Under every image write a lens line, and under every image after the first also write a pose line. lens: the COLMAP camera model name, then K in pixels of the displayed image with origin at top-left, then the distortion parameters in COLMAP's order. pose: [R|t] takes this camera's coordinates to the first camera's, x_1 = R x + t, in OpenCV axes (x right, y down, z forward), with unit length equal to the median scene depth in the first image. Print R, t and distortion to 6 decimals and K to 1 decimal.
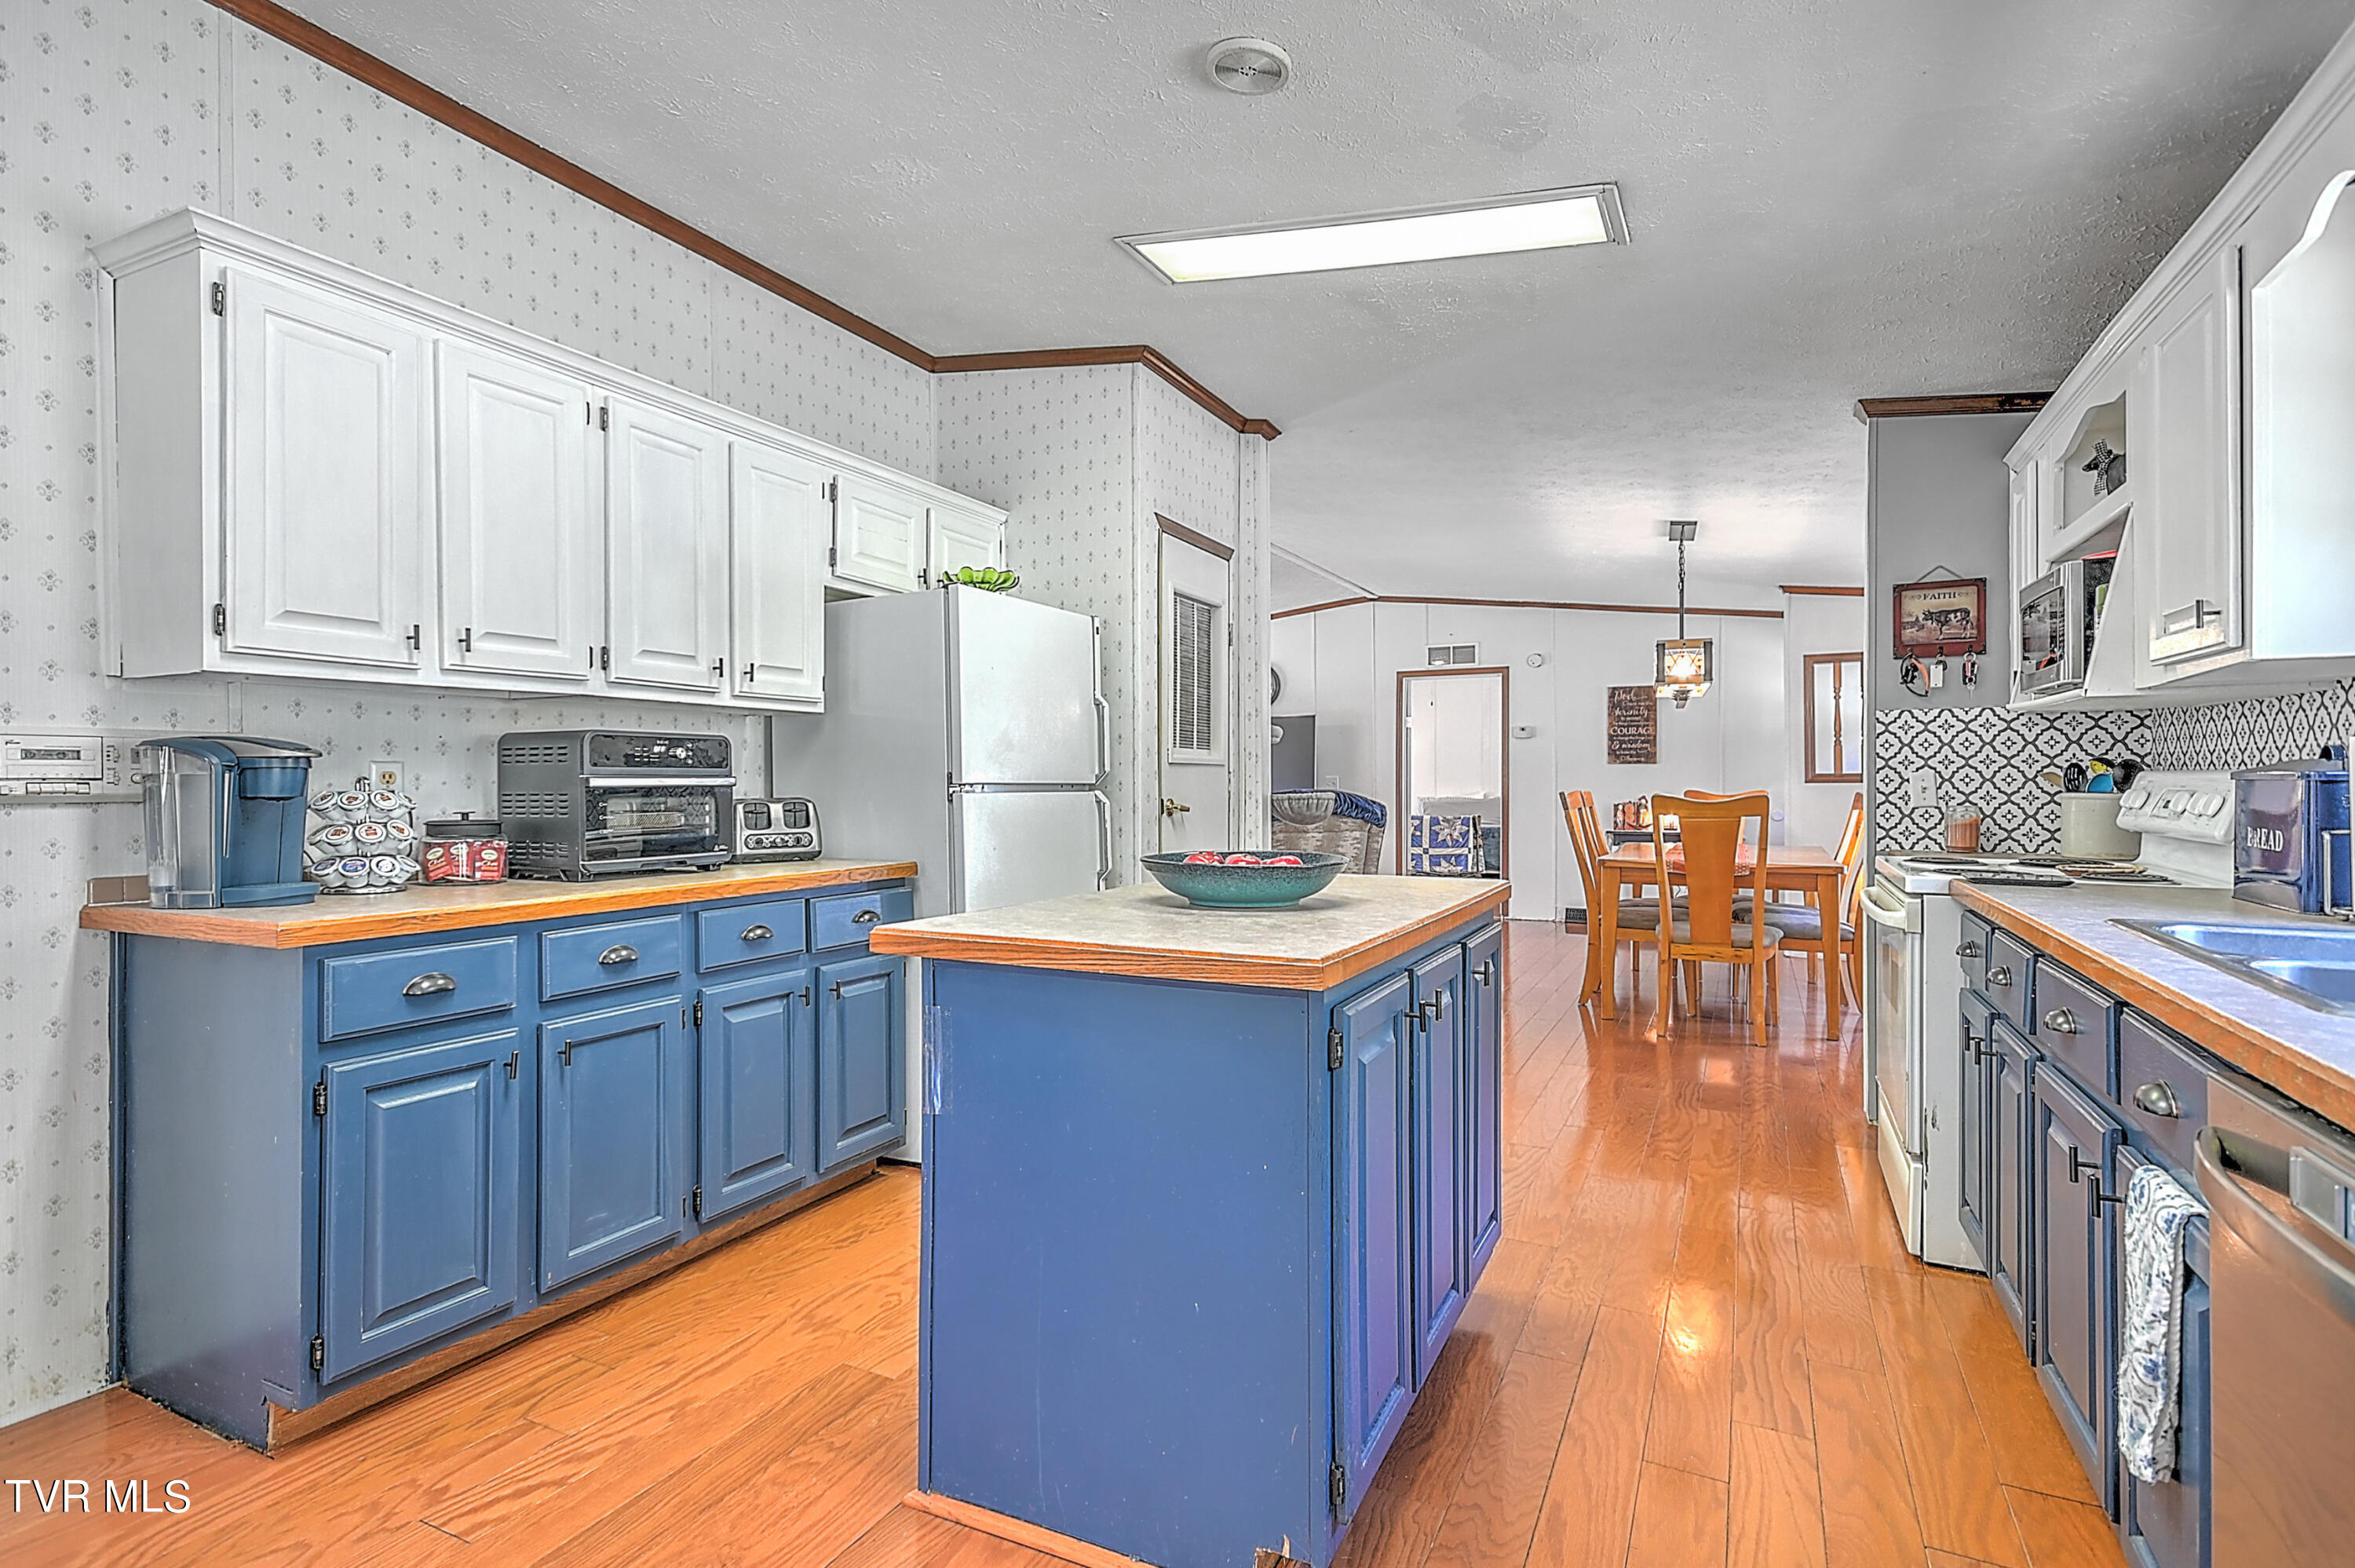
lens RADIAL K [[1125.0, 0, 1169.6], [0, 1125.0, 789.6], [0, 0, 1]] dist [0.017969, -0.000947]
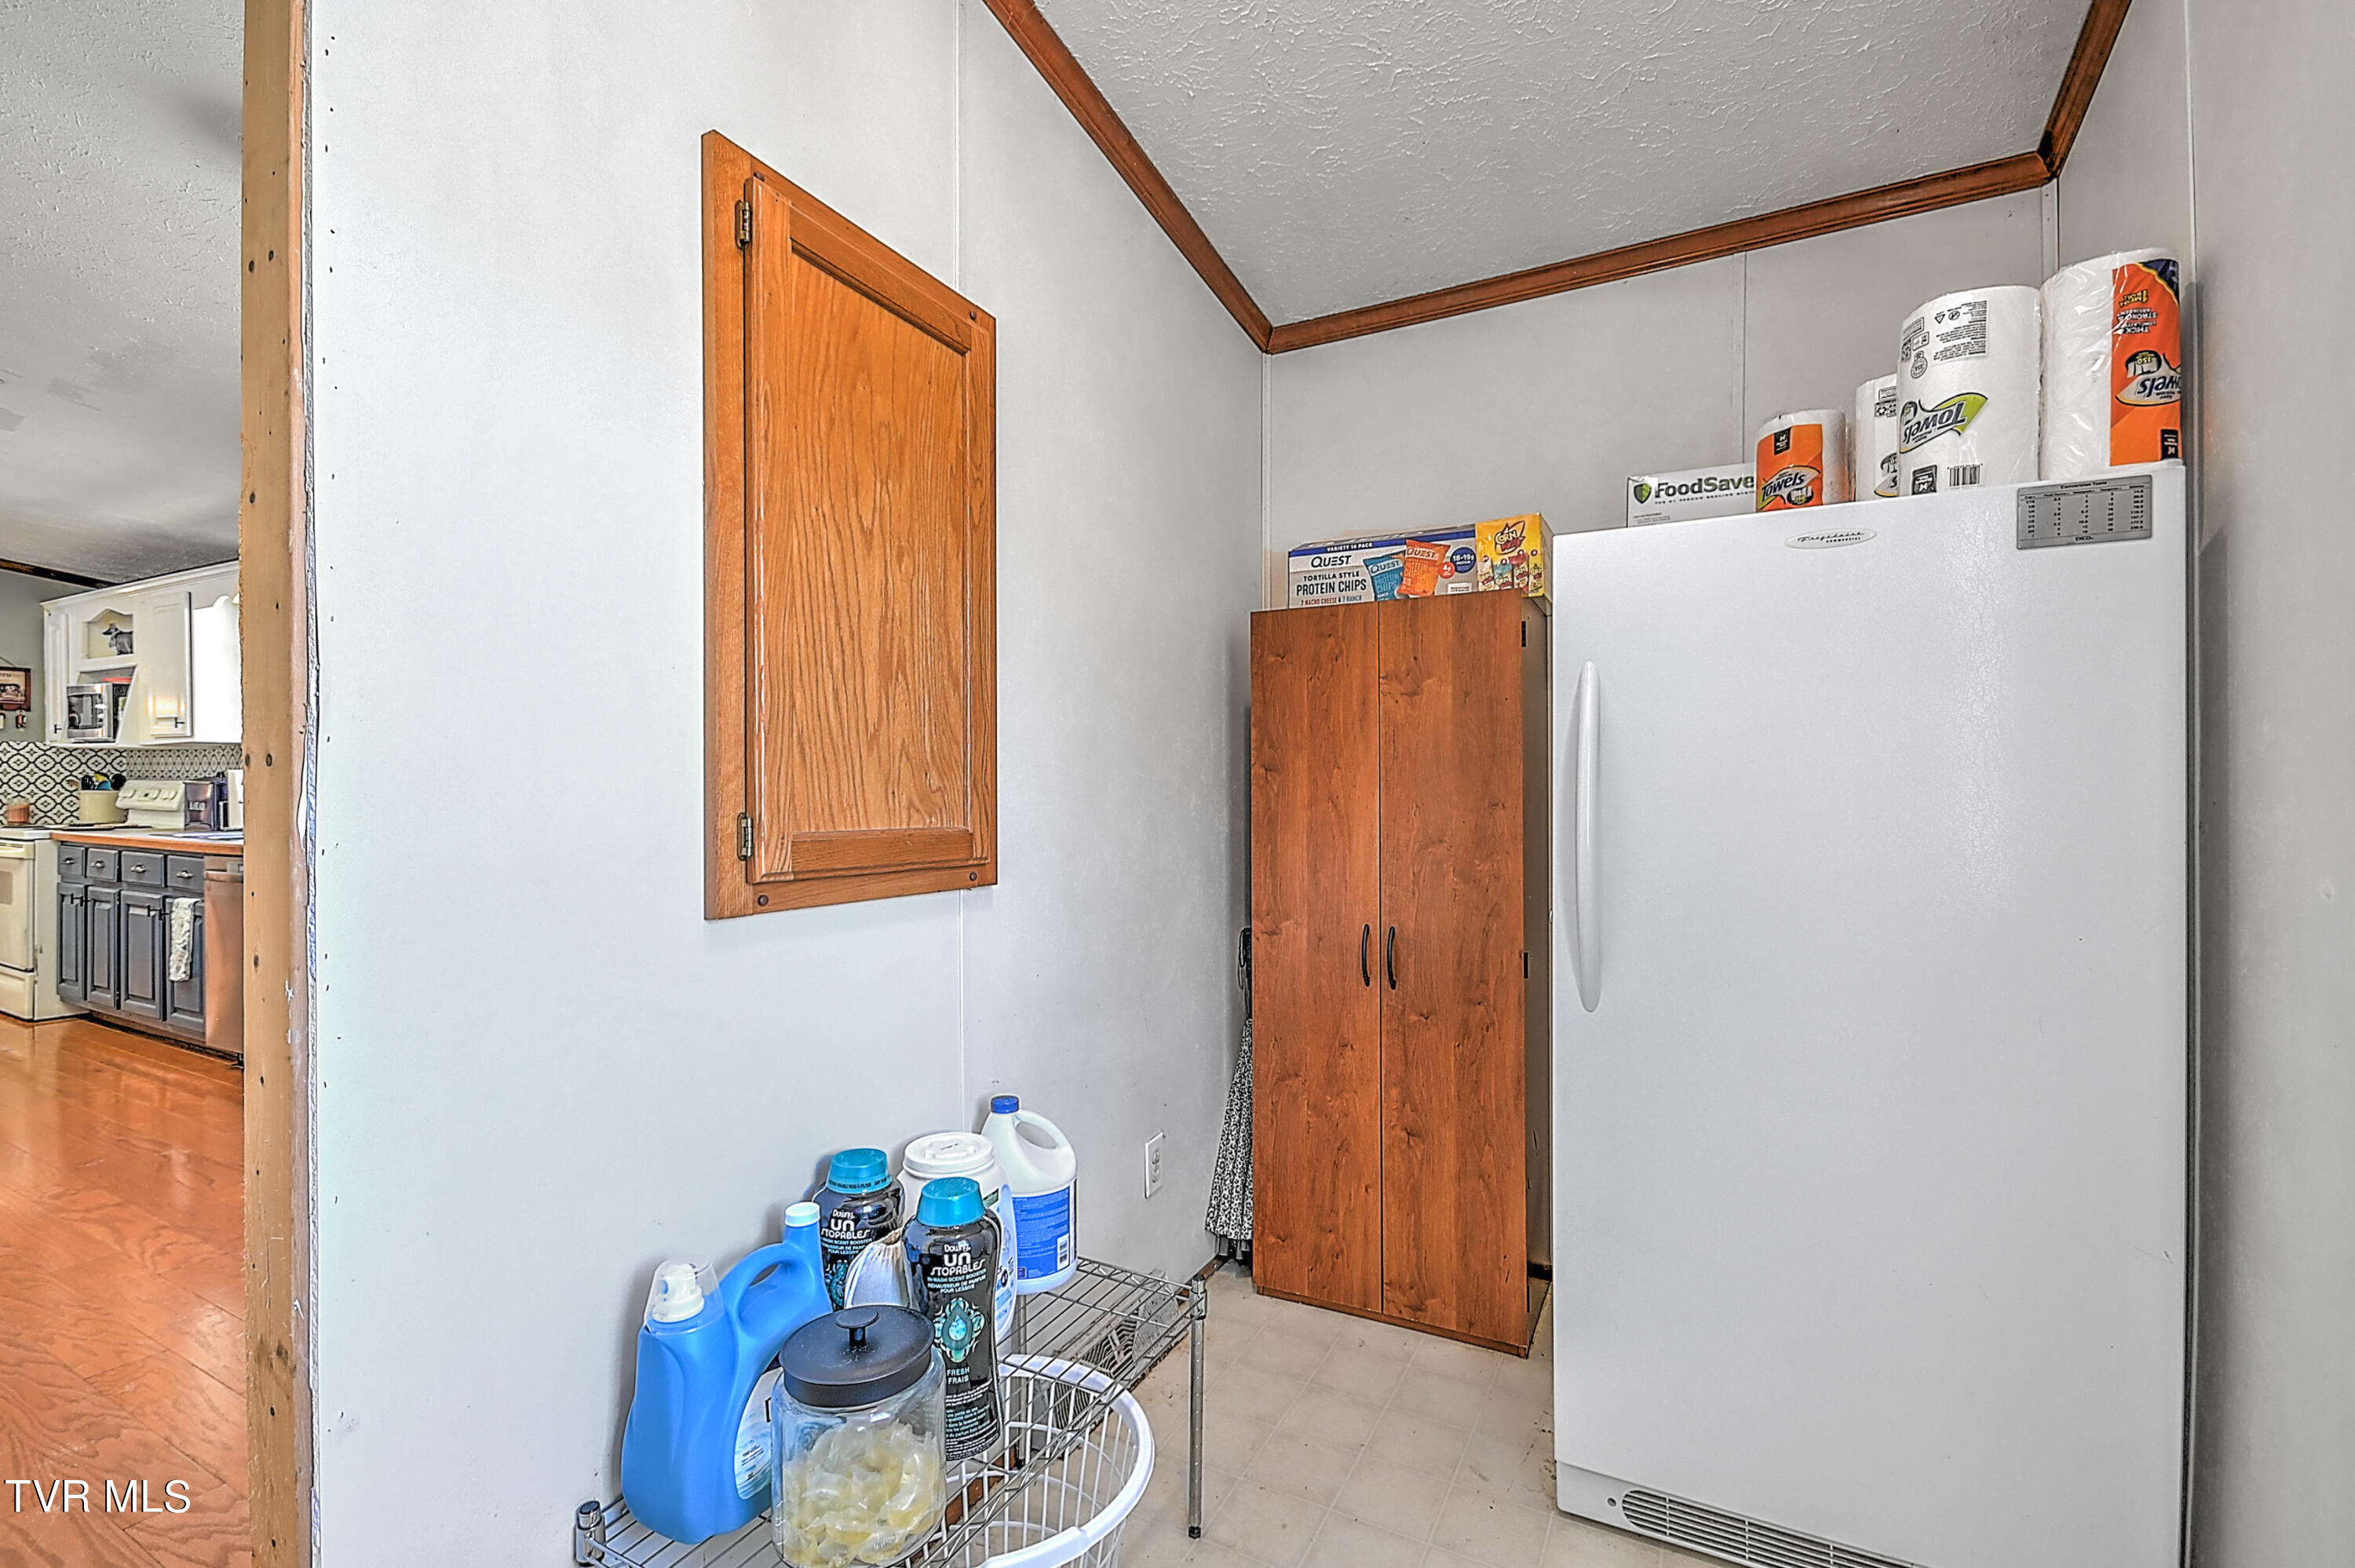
lens RADIAL K [[1053.2, 0, 1175.7], [0, 1053.2, 787.1], [0, 0, 1]] dist [0.016168, -0.011013]
pose [[0.023438, -0.001194, 0.999725, -0.922435], [0.006544, 0.999978, 0.001041, 0.007258], [-0.999704, 0.006518, 0.023445, -0.851578]]
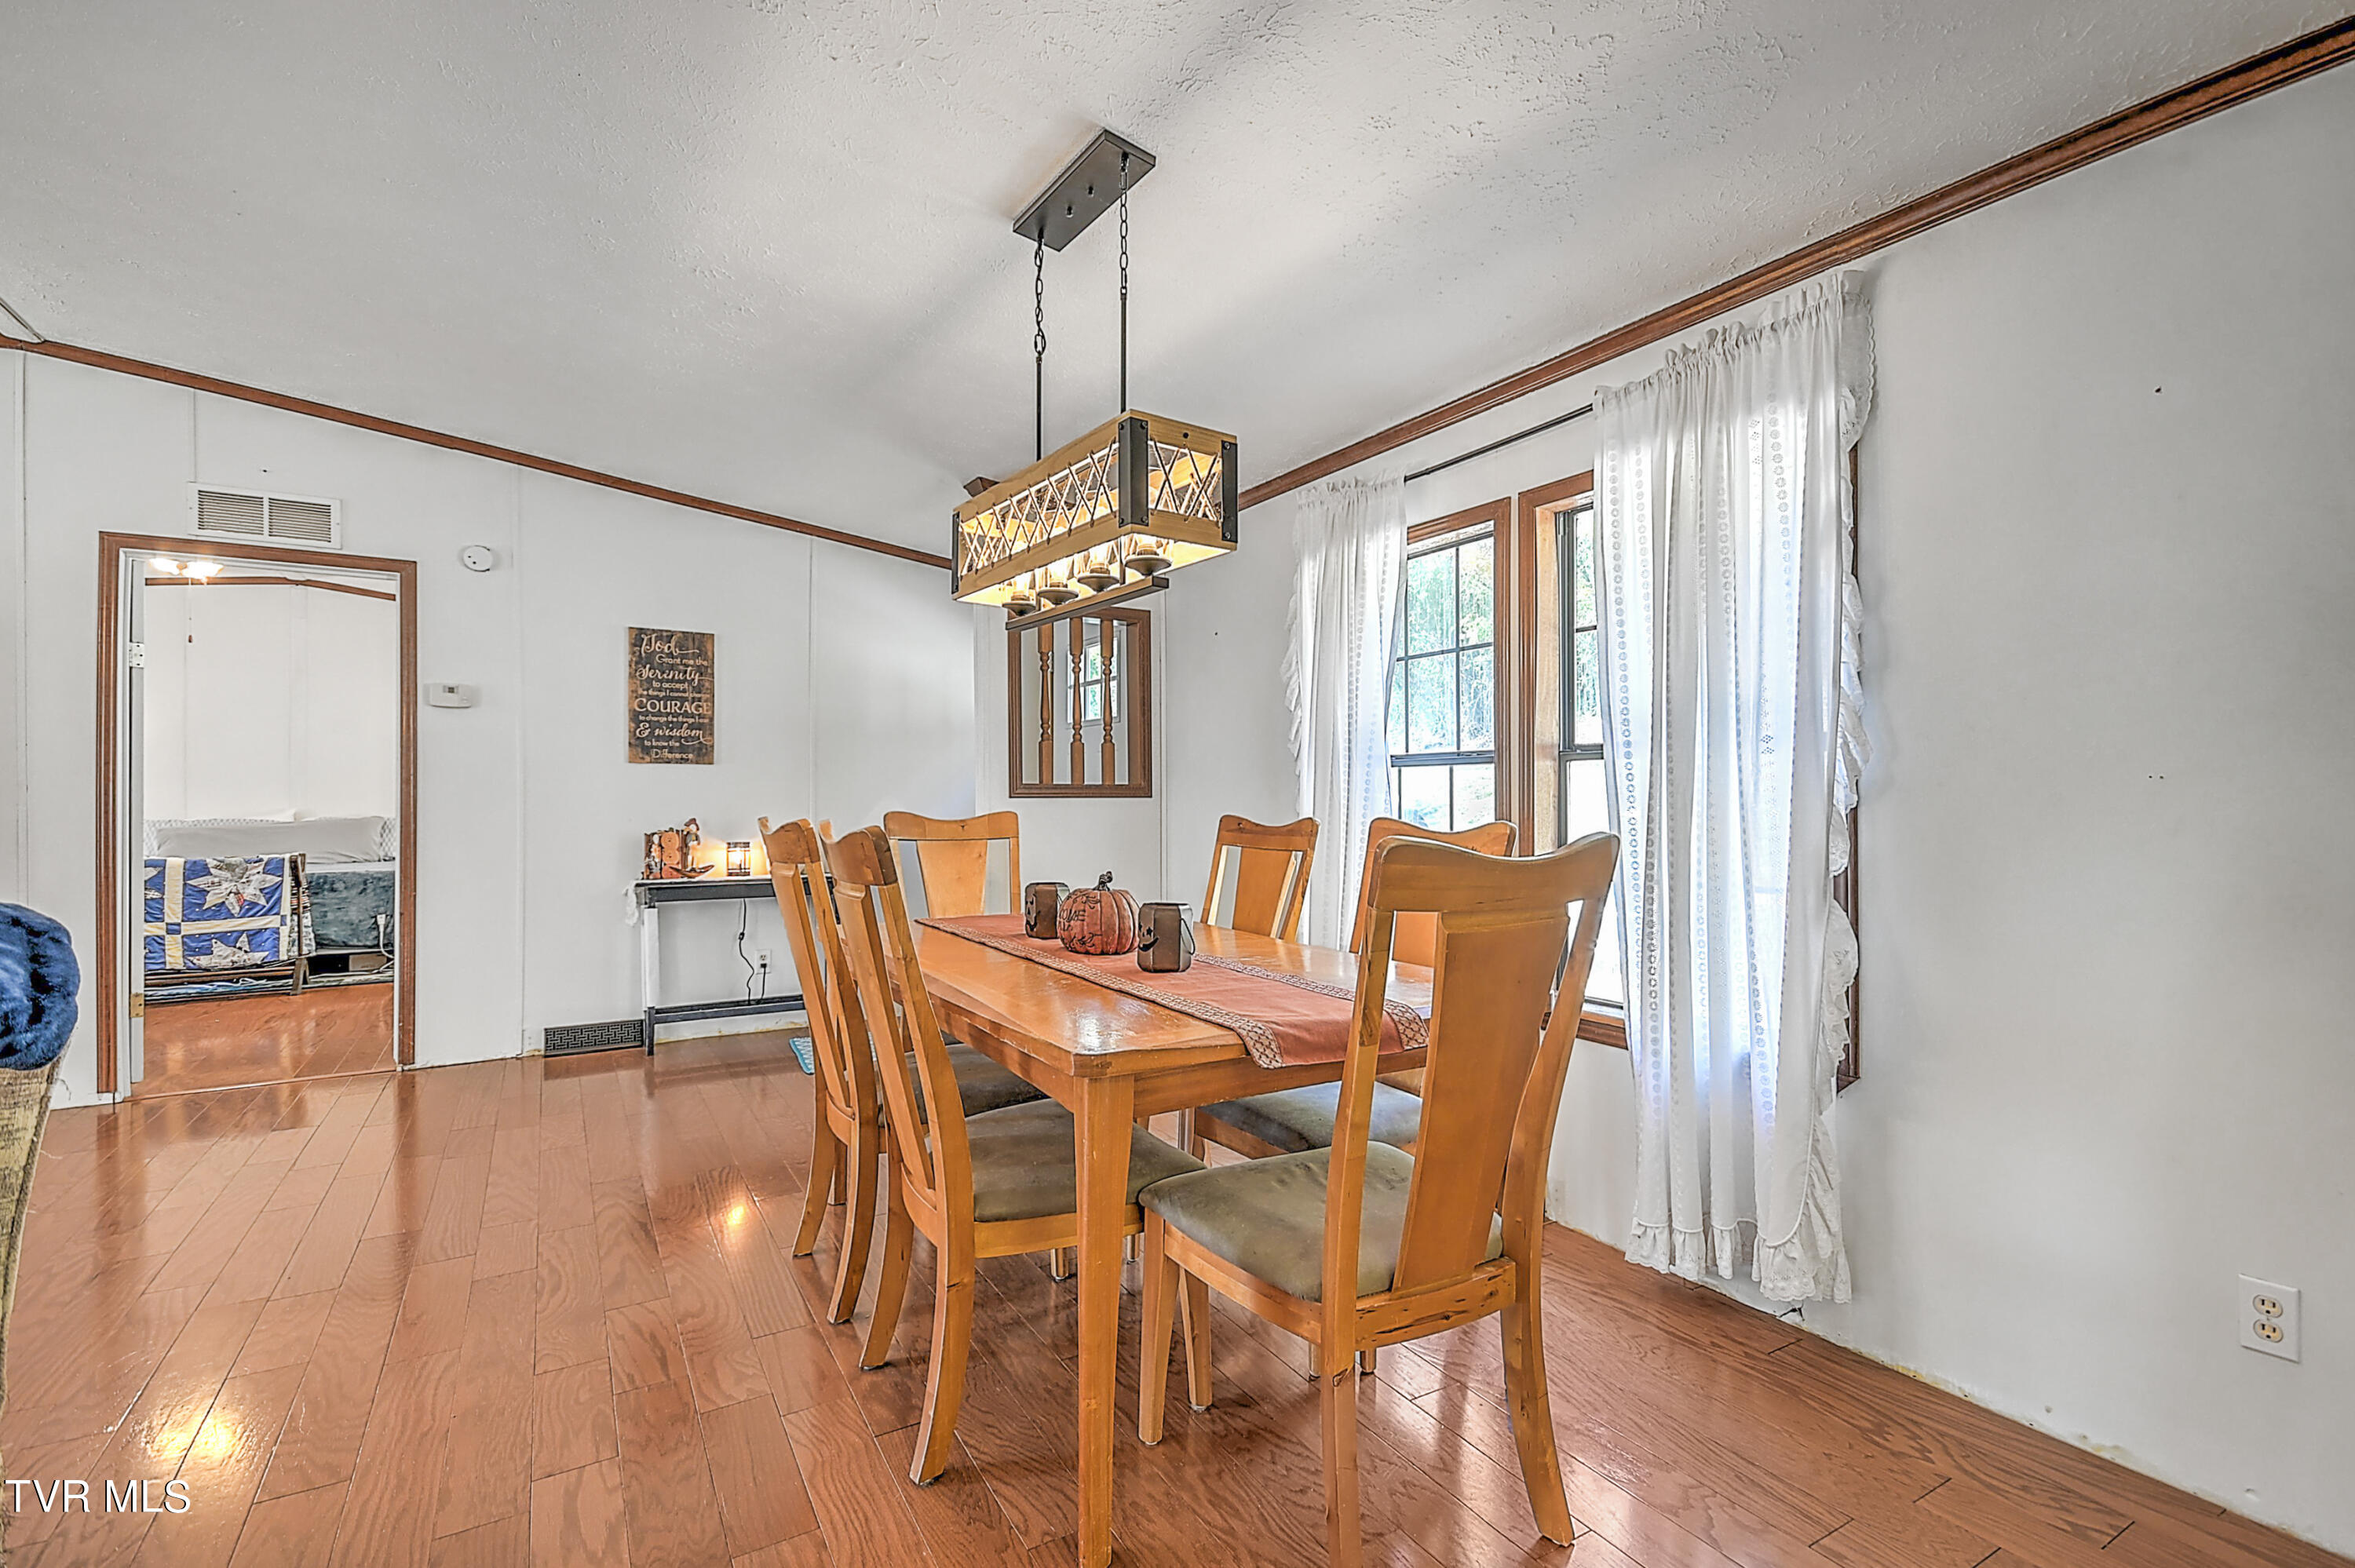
lens RADIAL K [[1018.3, 0, 1155.7], [0, 1018.3, 784.0], [0, 0, 1]] dist [0.016579, -0.007199]
pose [[0.539145, 0.009811, 0.842156, 0.260025], [0.002785, 0.999906, -0.013432, -0.012106], [-0.842208, 0.009587, 0.539067, 1.300394]]
